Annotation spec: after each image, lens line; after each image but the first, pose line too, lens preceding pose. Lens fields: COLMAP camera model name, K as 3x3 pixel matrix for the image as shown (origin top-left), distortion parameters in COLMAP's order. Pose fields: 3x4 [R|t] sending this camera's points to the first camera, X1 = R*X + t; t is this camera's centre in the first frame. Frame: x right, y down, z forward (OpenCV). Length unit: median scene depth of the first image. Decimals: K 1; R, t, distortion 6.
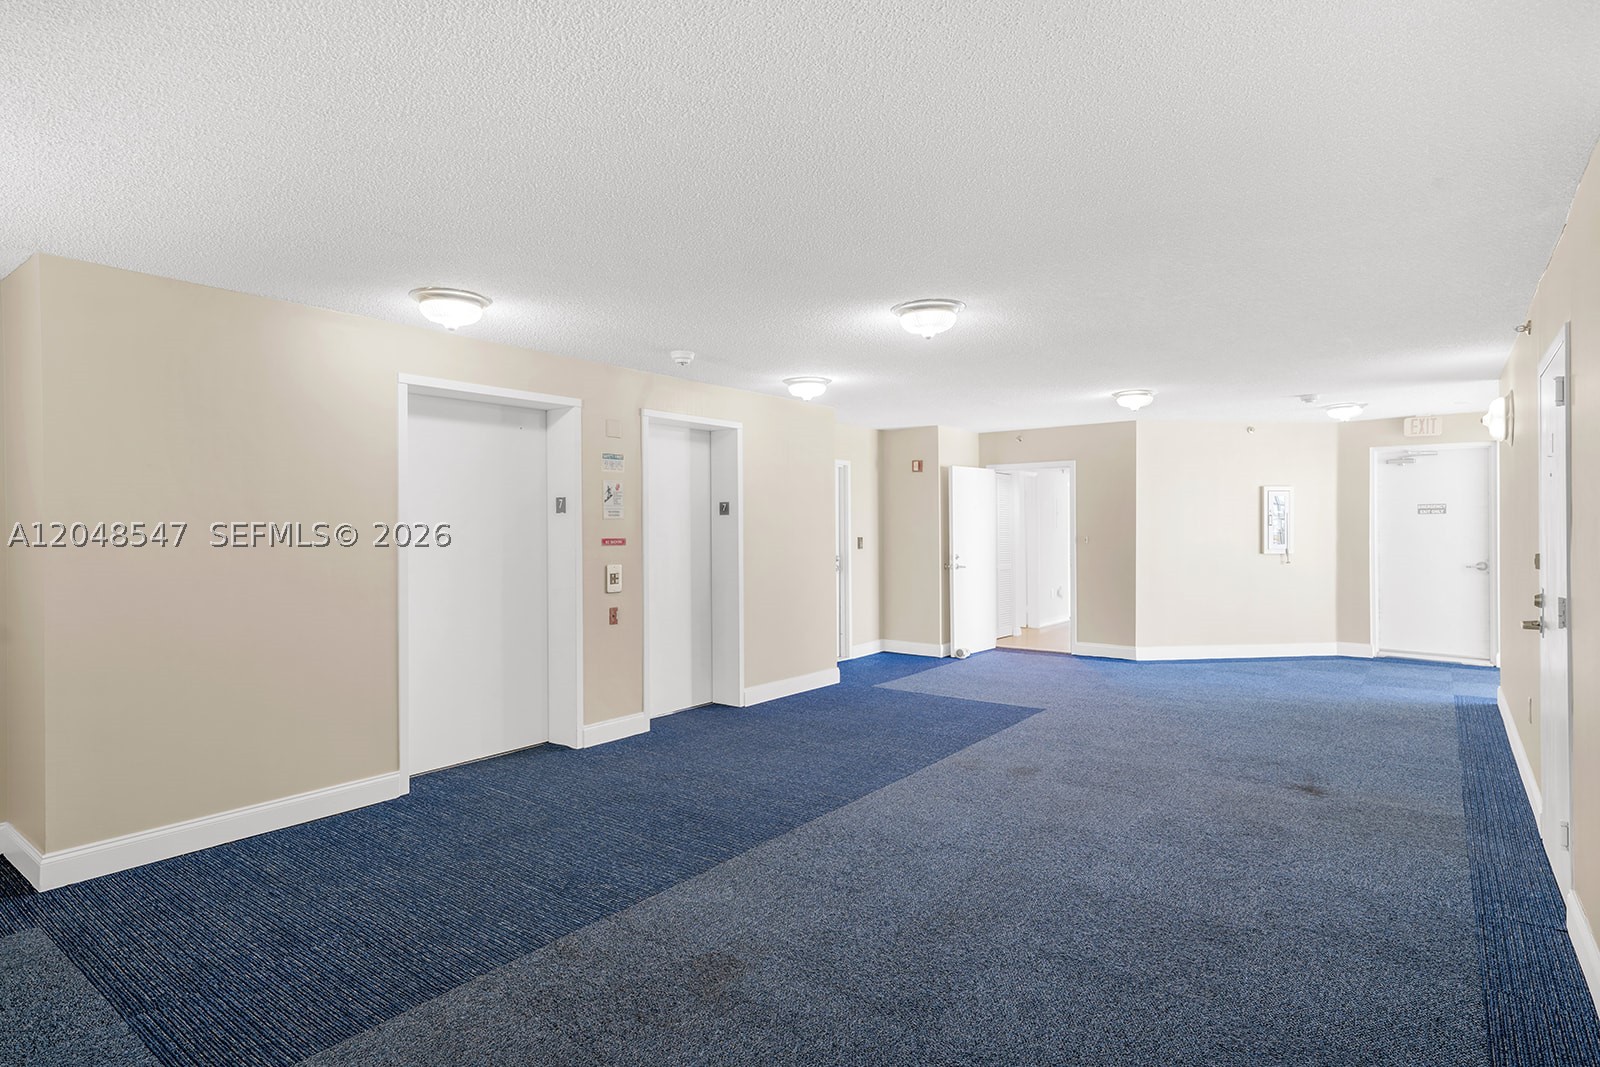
lens RADIAL K [[837.1, 0, 800.0], [0, 837.1, 533.5], [0, 0, 1]] dist [-0.000037, 0.000069]
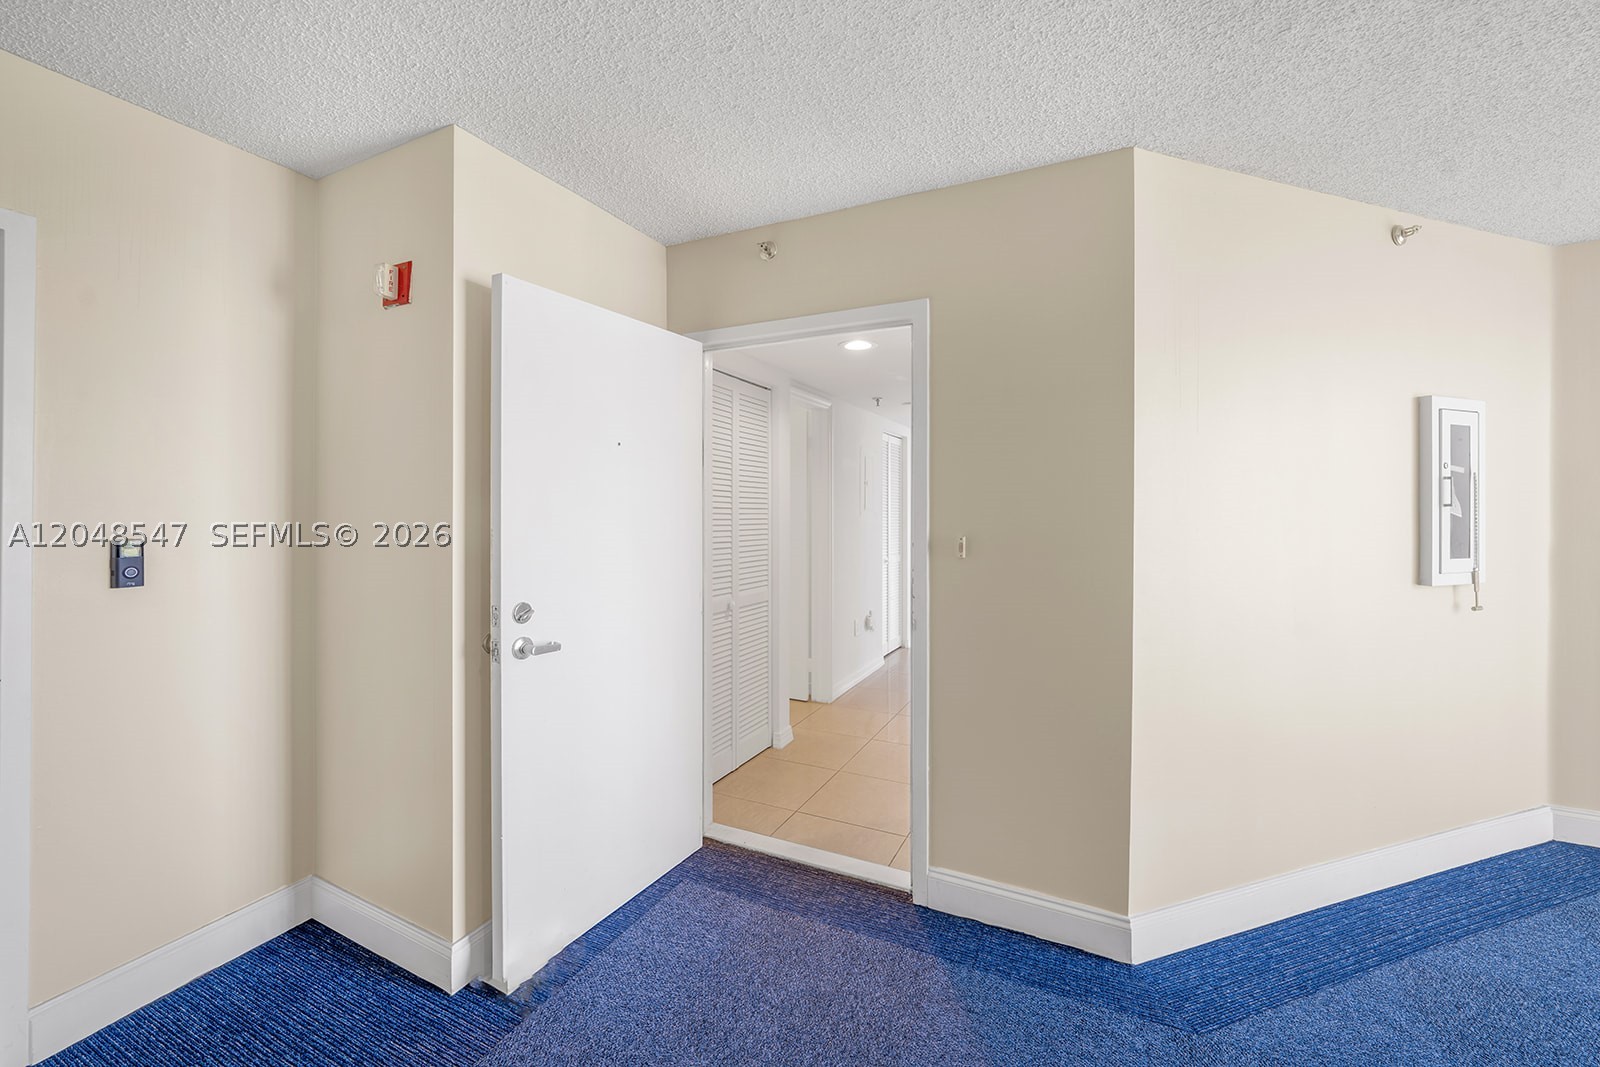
lens RADIAL K [[610.8, 0, 796.6], [0, 610.8, 513.4], [0, 0, 1]] dist [-0.000160, -0.000024]
pose [[0.981512, 0.006538, 0.191287, 0.236824], [-0.005526, 0.999968, -0.005823, -0.003796], [-0.191319, 0.004658, 0.981517, 0.787270]]
